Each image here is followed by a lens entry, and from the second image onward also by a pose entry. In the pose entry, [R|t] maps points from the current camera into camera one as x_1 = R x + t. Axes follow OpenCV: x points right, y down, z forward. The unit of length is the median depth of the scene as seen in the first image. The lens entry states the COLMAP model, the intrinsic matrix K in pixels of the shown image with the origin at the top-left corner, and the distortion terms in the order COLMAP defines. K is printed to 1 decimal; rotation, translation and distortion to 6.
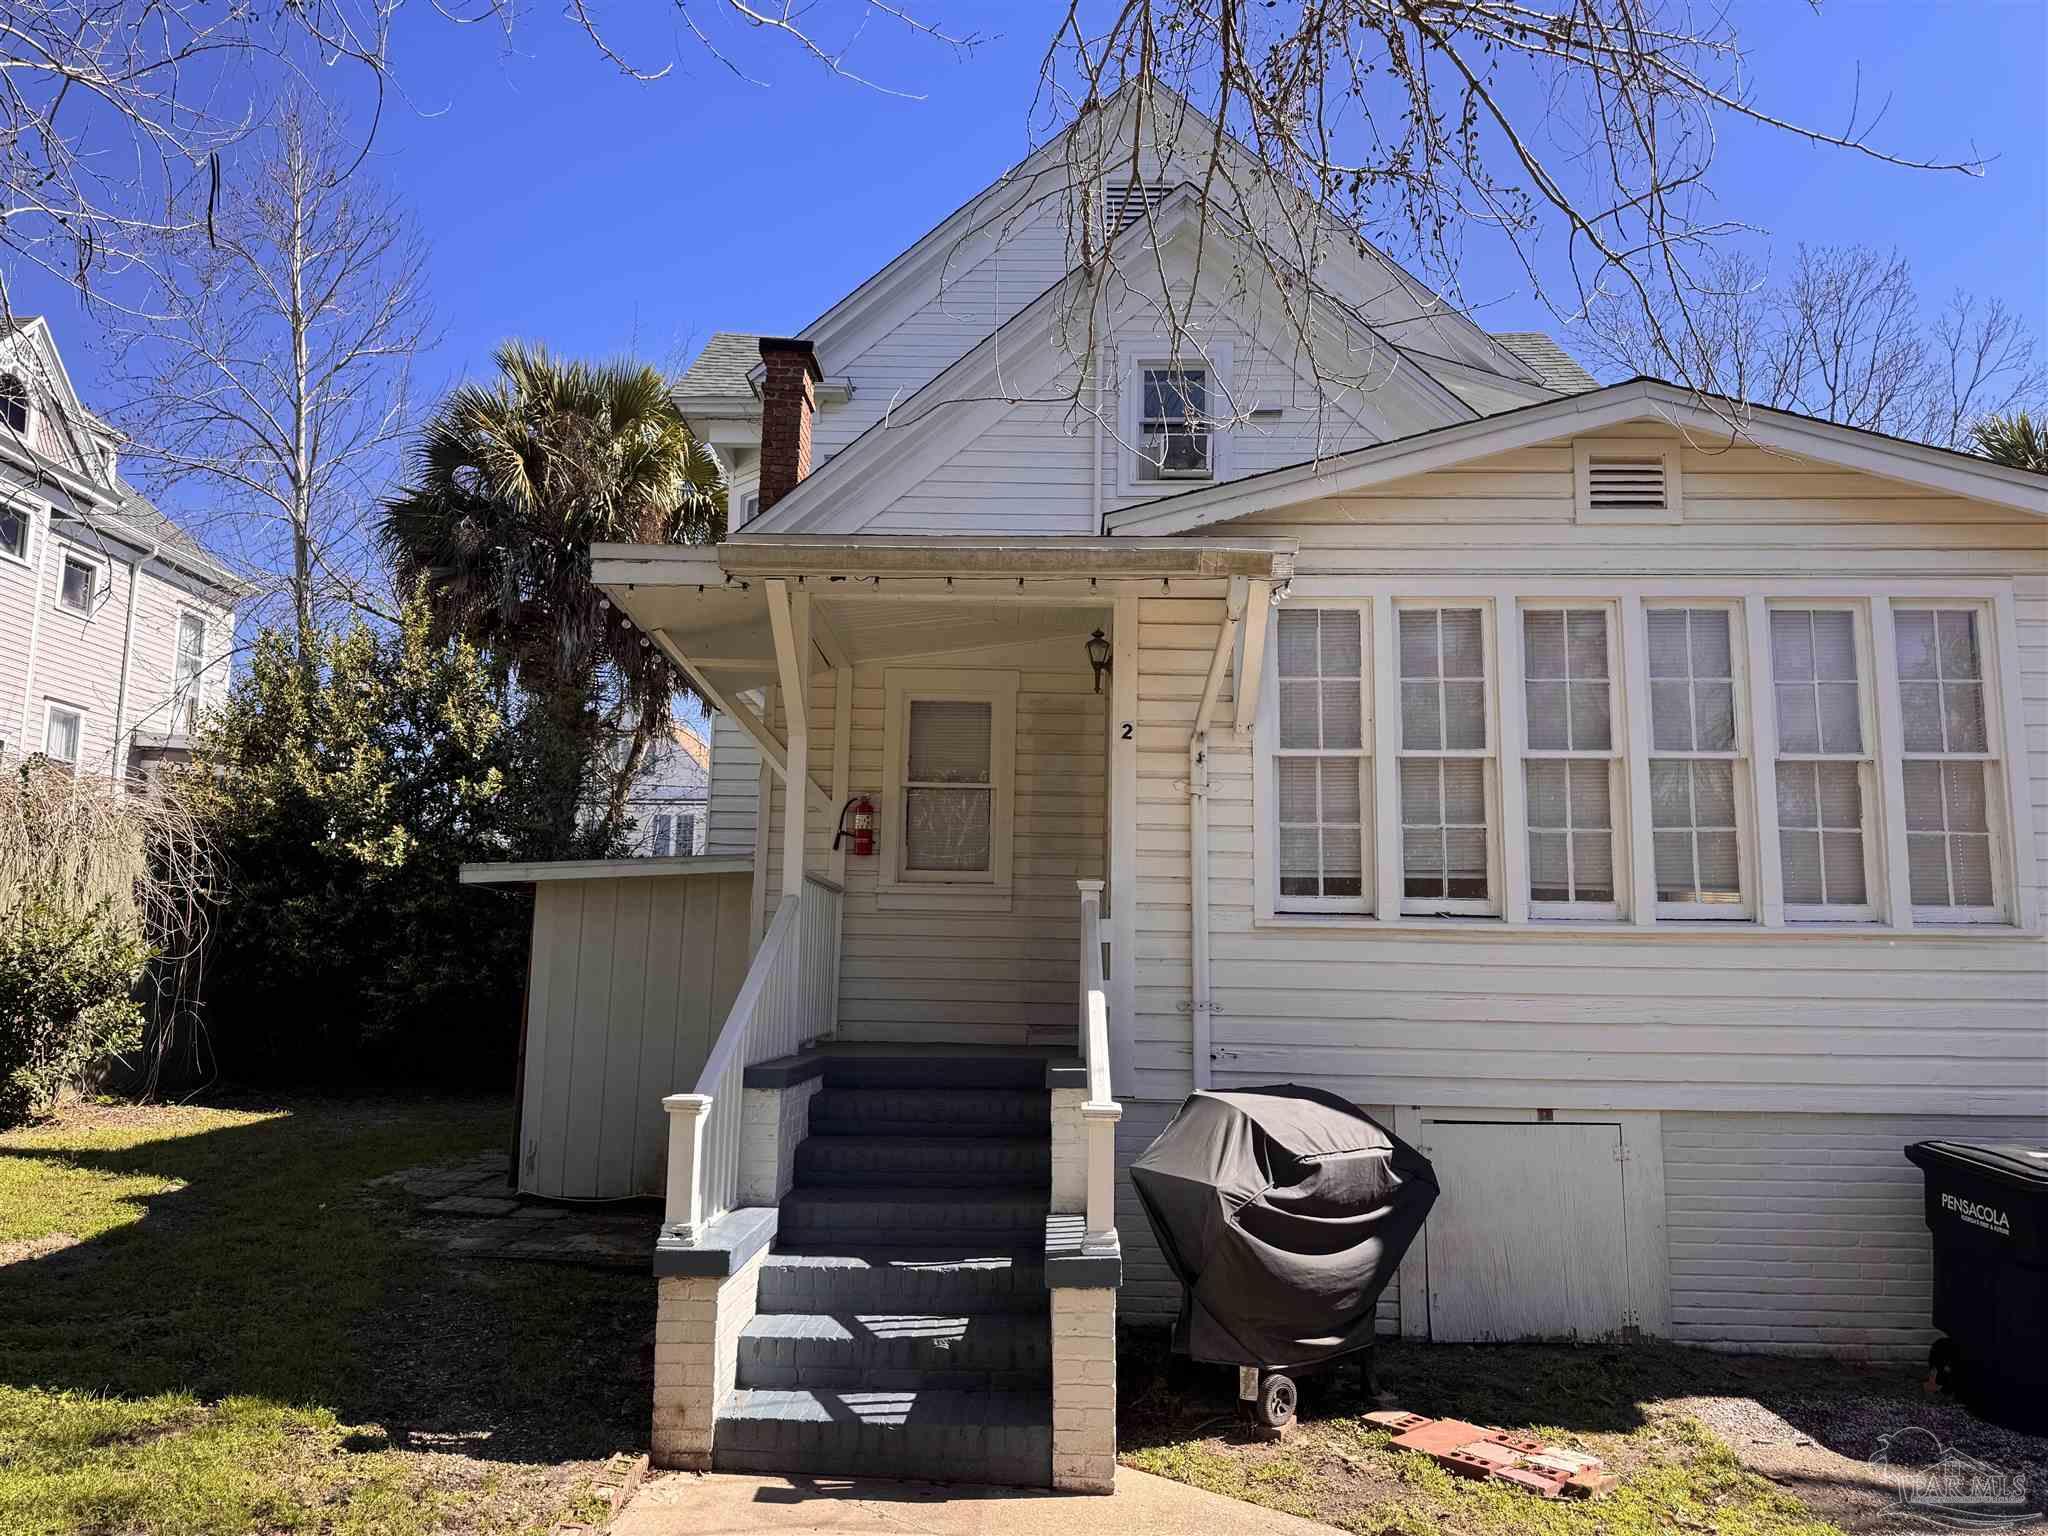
lens RADIAL K [[1402.8, 0, 1039.6], [0, 1402.8, 779.5], [0, 0, 1]] dist [0.032935, -0.039000]
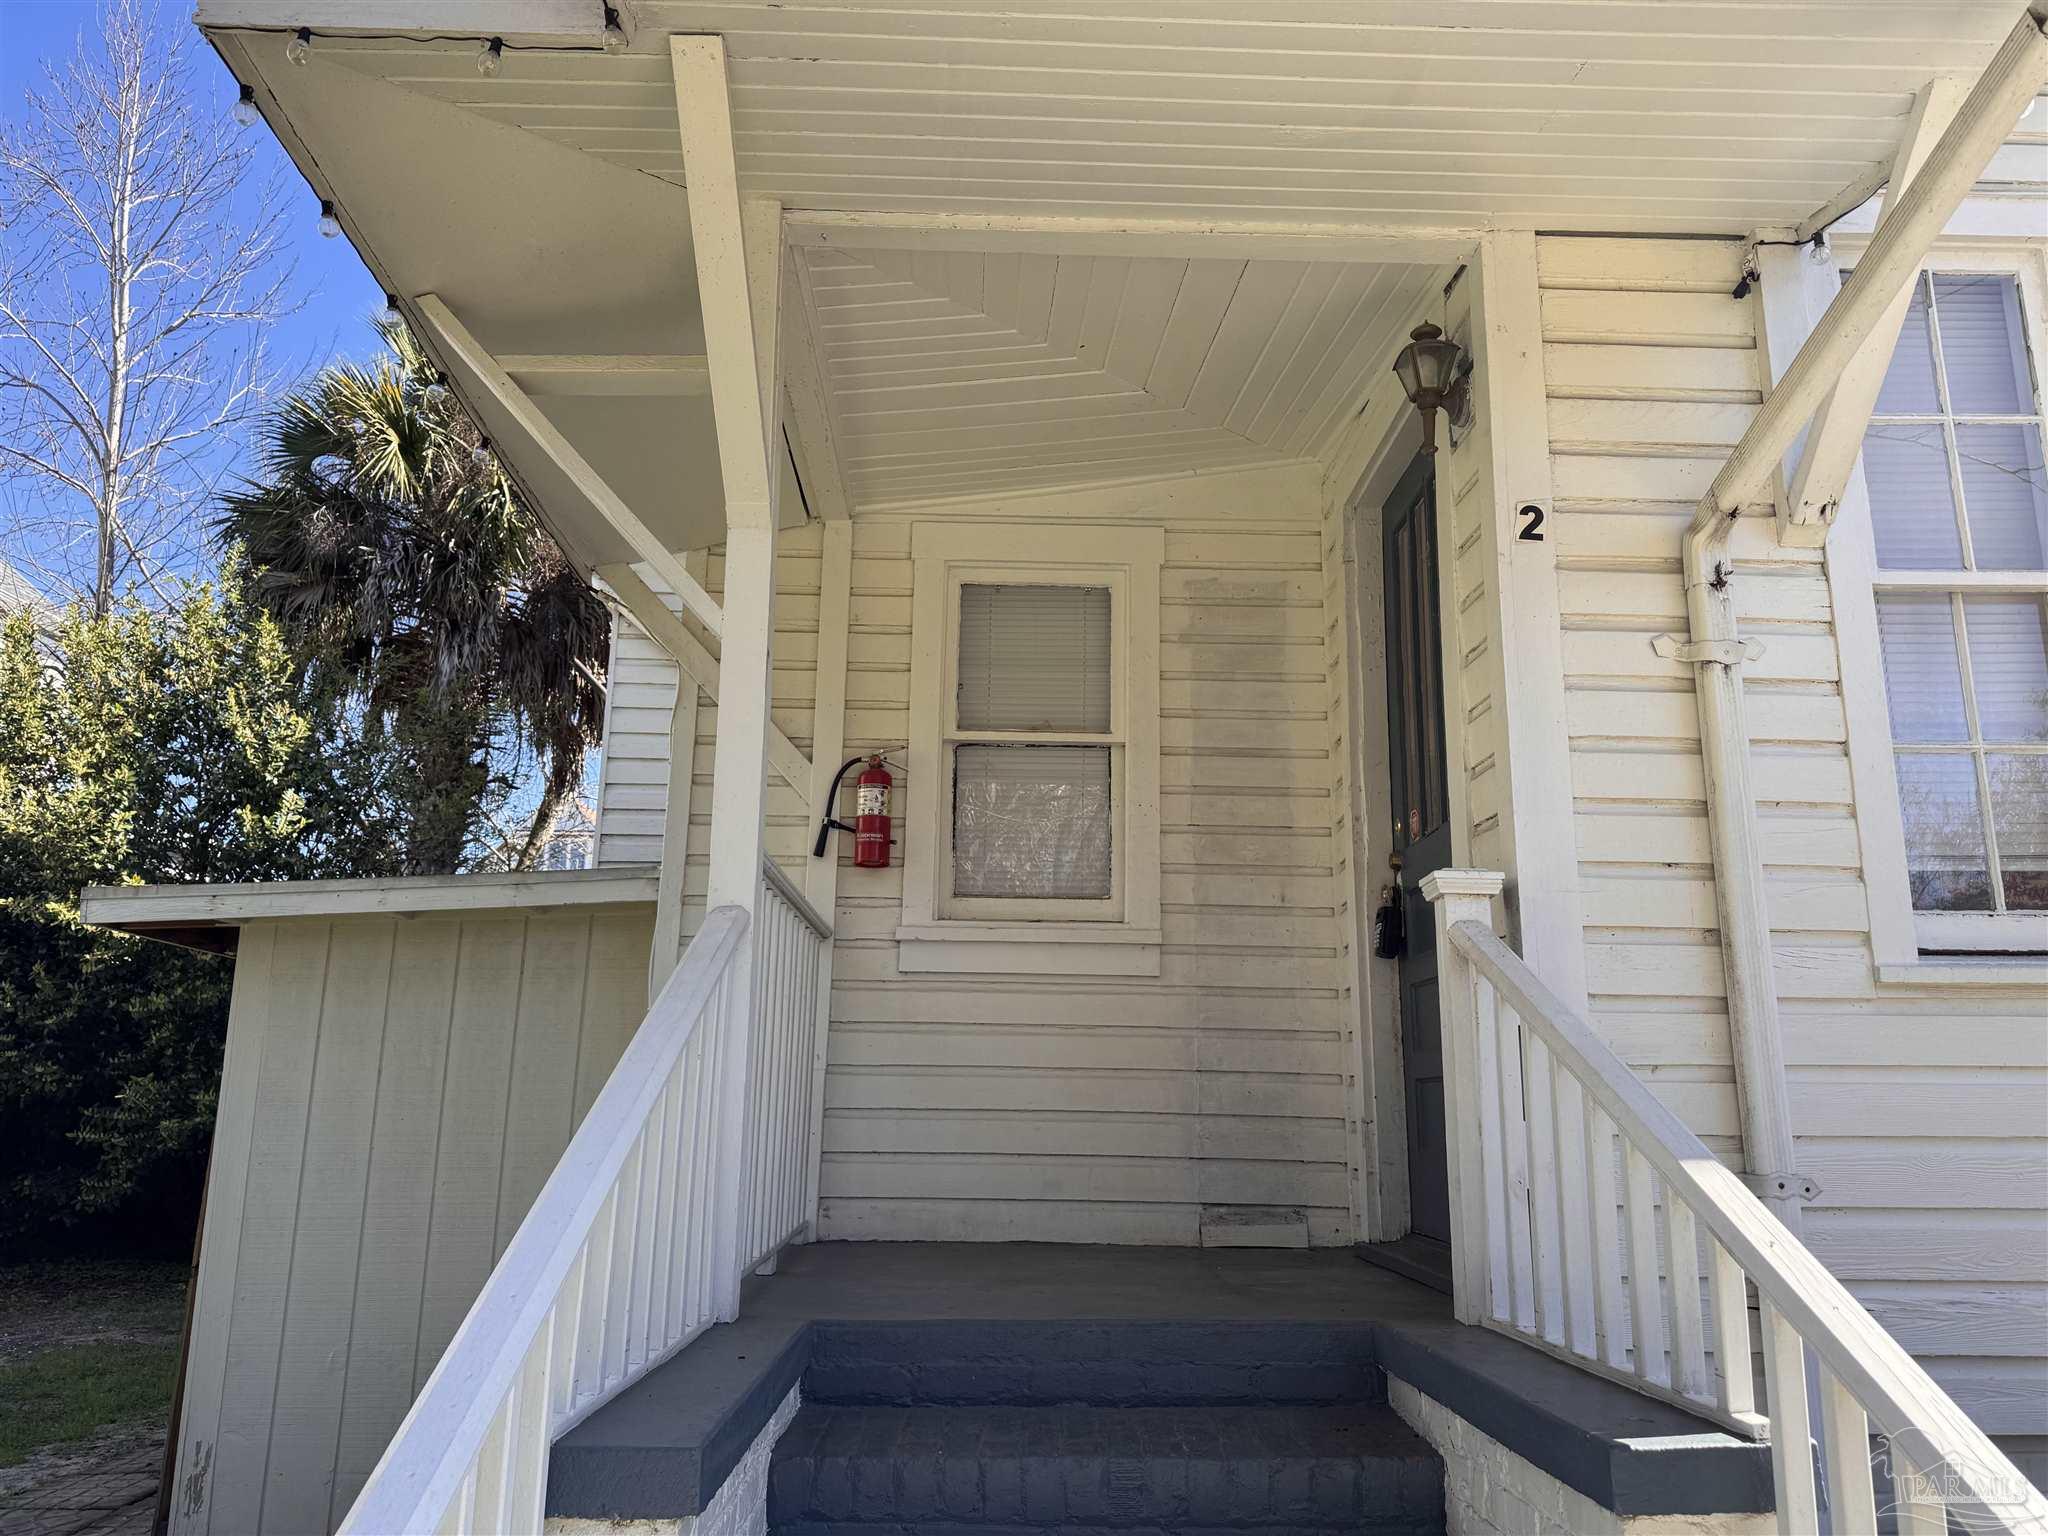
lens RADIAL K [[1453.4, 0, 1034.5], [0, 1453.4, 754.3], [0, 0, 1]] dist [0.025026, -0.007684]
pose [[0.999531, 0.003593, 0.030419, -0.081501], [-0.000769, 0.995727, -0.092339, 0.061464], [-0.030621, 0.092272, 0.995263, 0.457275]]
